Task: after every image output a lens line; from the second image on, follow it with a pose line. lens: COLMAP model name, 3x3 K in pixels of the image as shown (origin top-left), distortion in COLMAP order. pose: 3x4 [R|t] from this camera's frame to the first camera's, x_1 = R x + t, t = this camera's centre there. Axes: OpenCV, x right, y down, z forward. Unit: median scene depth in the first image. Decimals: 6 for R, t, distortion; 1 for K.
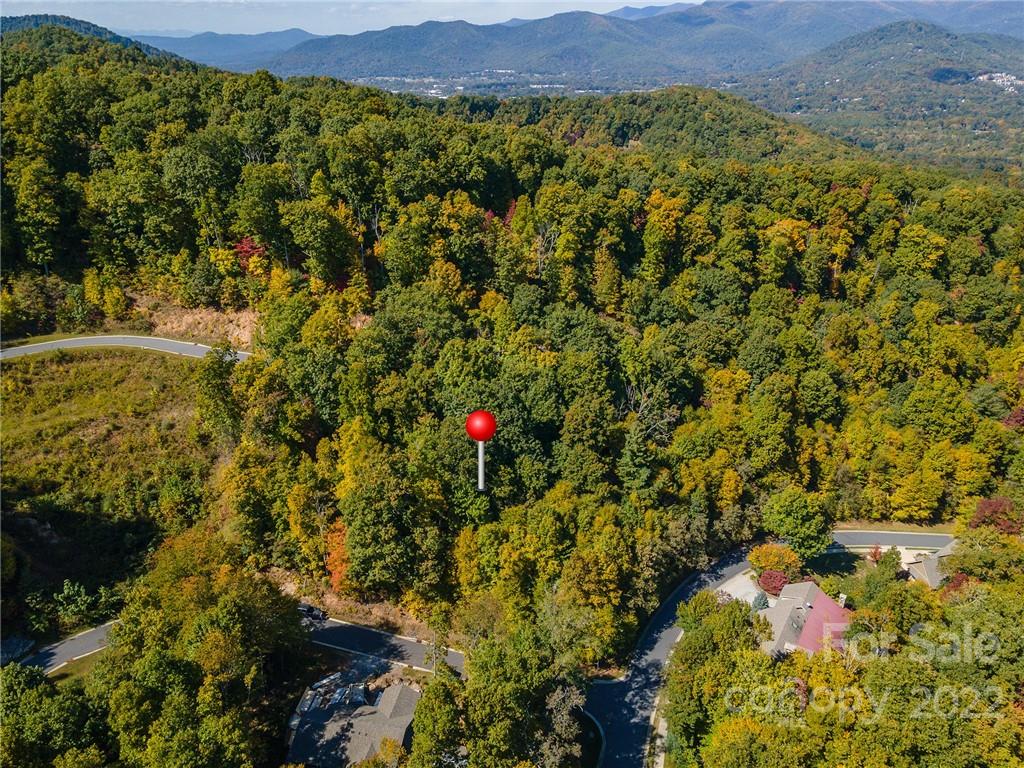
lens RADIAL K [[736.1, 0, 501.6], [0, 736.1, 386.1], [0, 0, 1]] dist [0.050438, 0.007548]
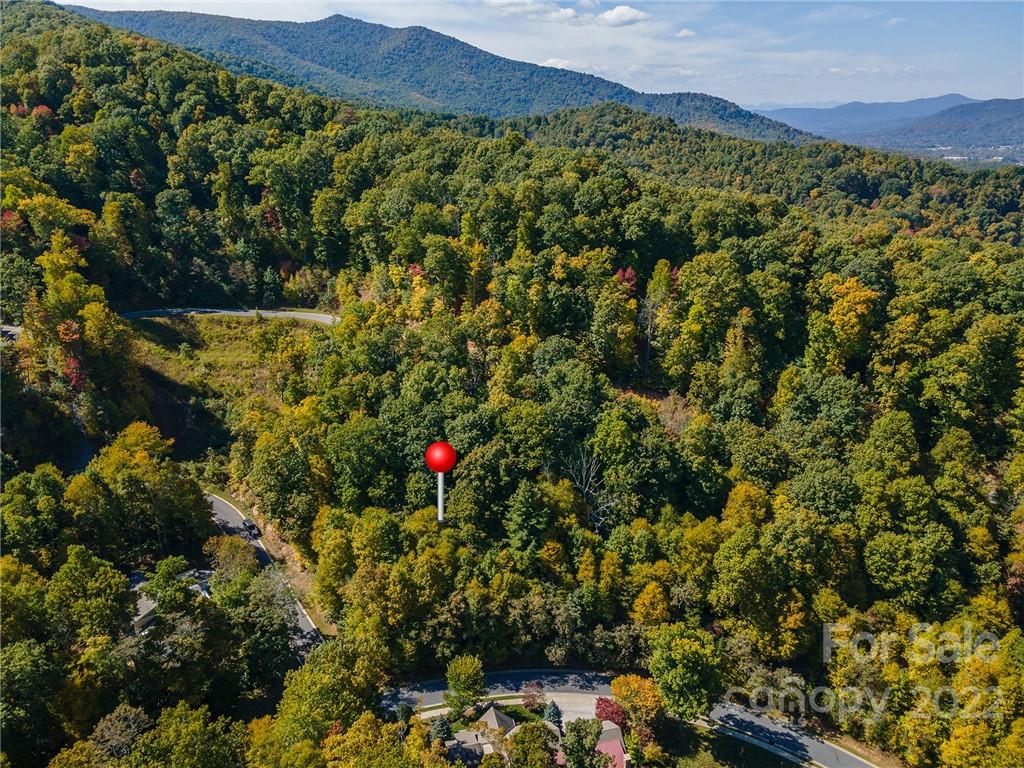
lens RADIAL K [[736.1, 0, 501.6], [0, 736.1, 386.1], [0, 0, 1]] dist [0.050438, 0.007548]
pose [[0.725991, 0.238572, -0.644996, 0.626337], [-0.288473, 0.957040, 0.029293, -0.075646], [0.624275, 0.164797, 0.763624, 0.173152]]
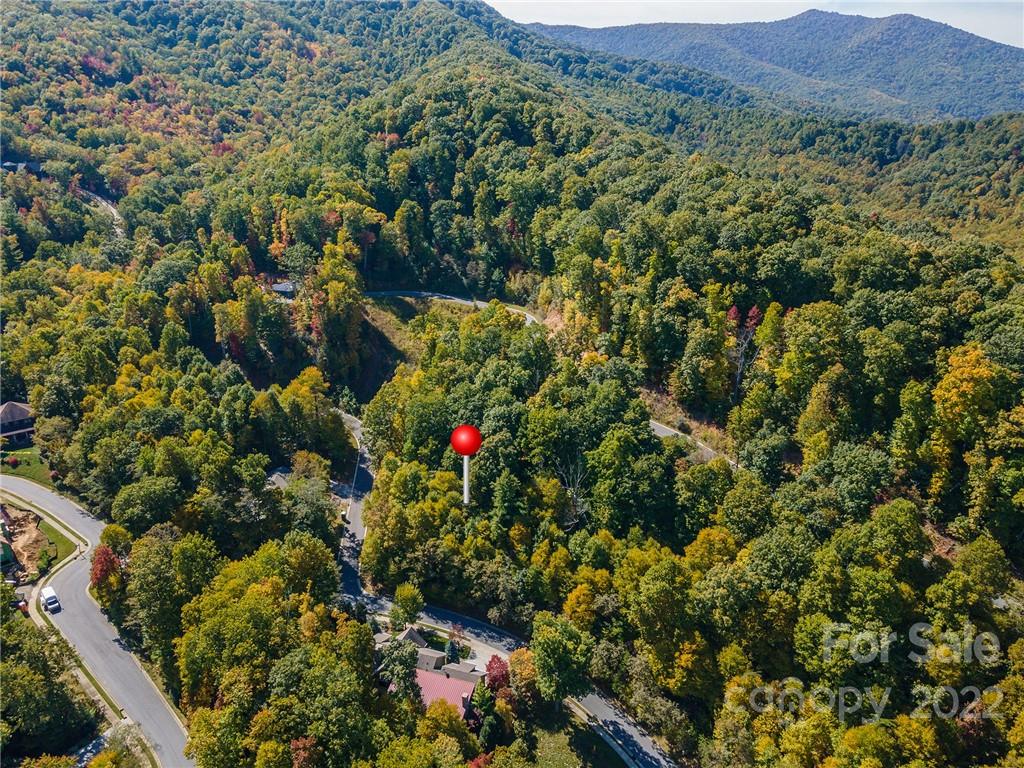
lens RADIAL K [[736.1, 0, 501.6], [0, 736.1, 386.1], [0, 0, 1]] dist [0.050438, 0.007548]
pose [[0.240128, 0.337390, -0.910223, 0.987583], [-0.407079, 0.886228, 0.221104, -0.265022], [0.881264, 0.317440, 0.350152, 0.442575]]
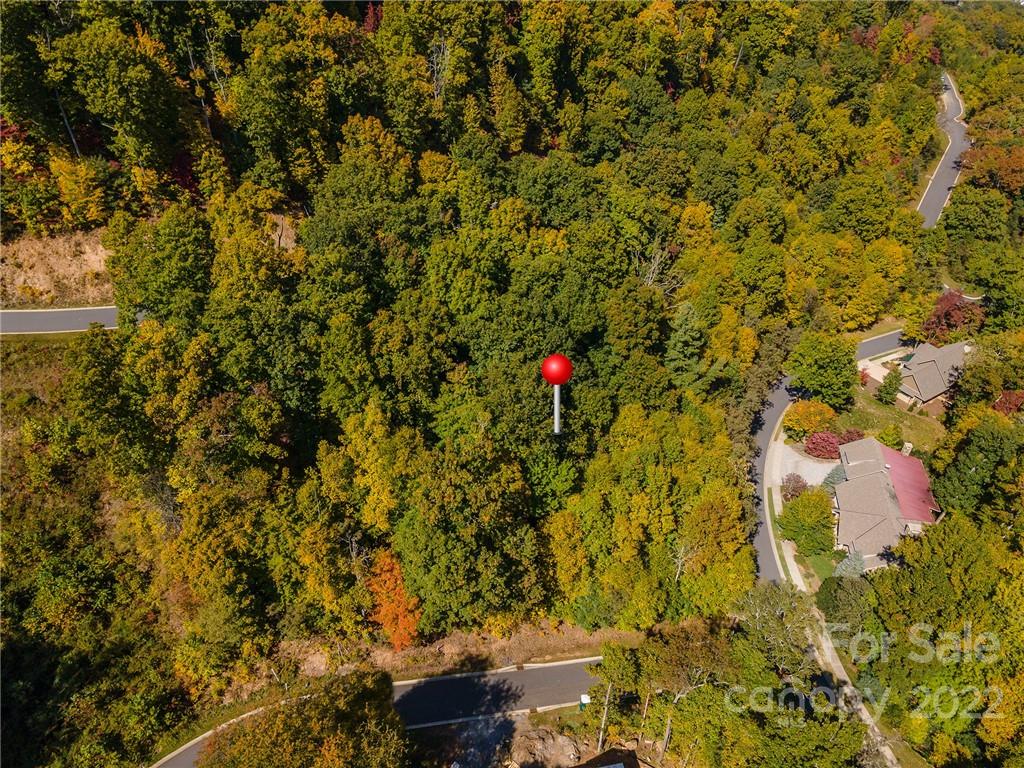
lens RADIAL K [[736.1, 0, 501.6], [0, 736.1, 386.1], [0, 0, 1]] dist [0.050438, 0.007548]
pose [[0.919975, -0.244022, 0.306757, -0.209231], [0.163409, 0.950100, 0.265722, -0.088815], [-0.356292, -0.194331, 0.913943, 0.280502]]
